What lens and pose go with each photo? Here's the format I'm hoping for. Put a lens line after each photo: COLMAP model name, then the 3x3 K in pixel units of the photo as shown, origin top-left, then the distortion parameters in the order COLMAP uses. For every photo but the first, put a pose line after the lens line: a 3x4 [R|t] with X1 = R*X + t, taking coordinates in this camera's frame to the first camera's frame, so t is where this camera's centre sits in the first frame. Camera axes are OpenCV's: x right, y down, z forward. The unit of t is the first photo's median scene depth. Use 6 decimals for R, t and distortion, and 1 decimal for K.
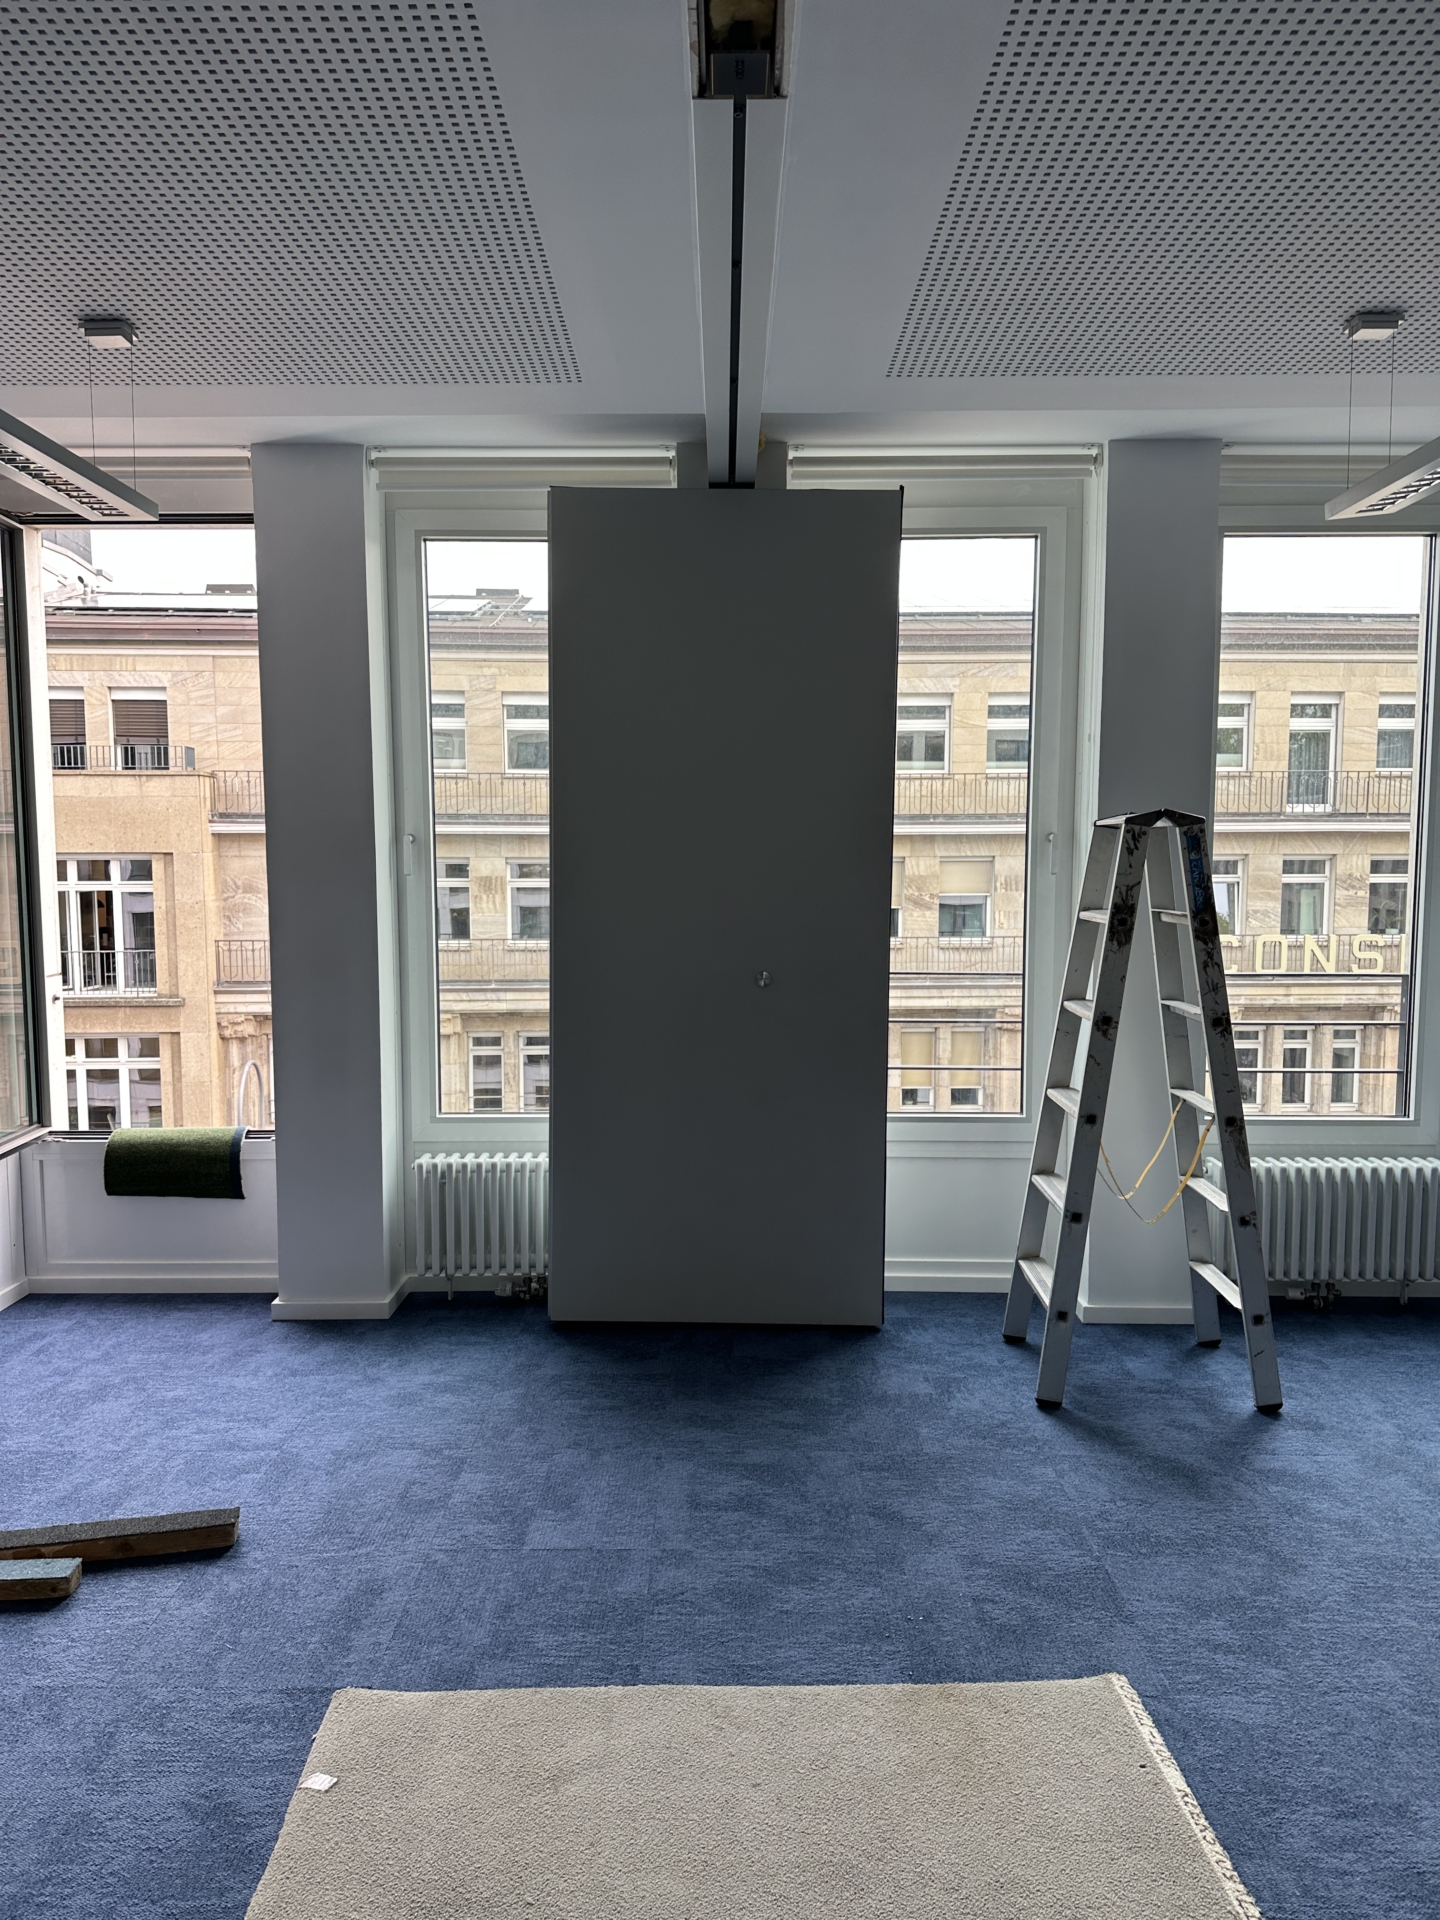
lens RADIAL K [[1348.8, 0, 720.0], [0, 1348.8, 960.0], [0, 0, 1]] dist [-0.045871, -0.001368]
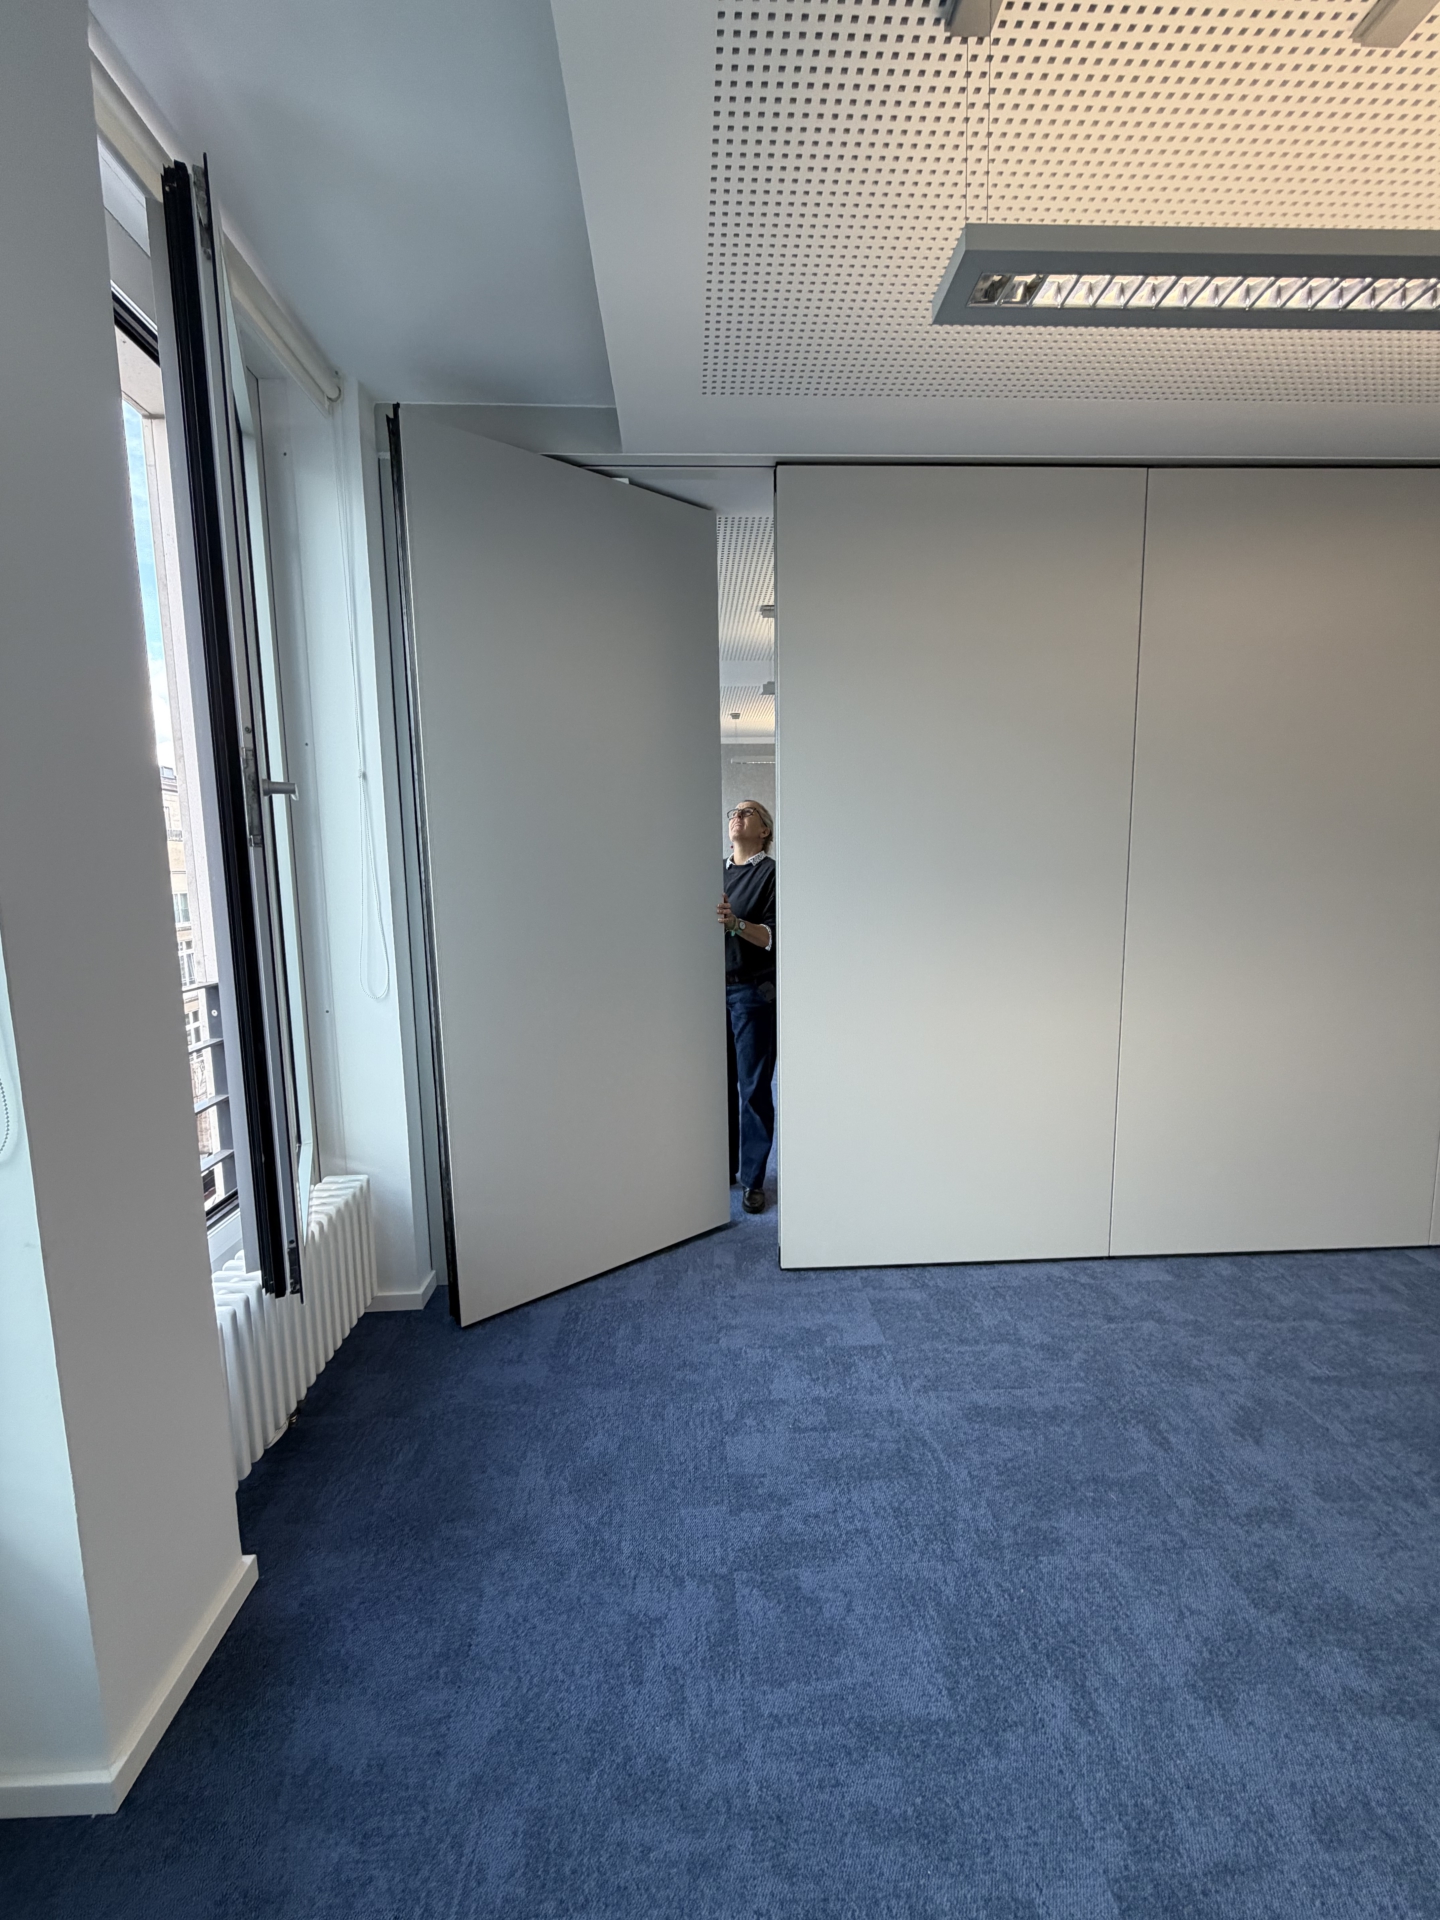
lens RADIAL K [[801.4, 0, 720.0], [0, 801.4, 960.0], [0, 0, 1]] dist [0.015154, -0.000113]
pose [[-0.050946, -0.133231, 0.989775, -0.812157], [0.107073, 0.984621, 0.138049, -0.061425], [-0.992945, 0.113012, -0.035897, 1.057035]]
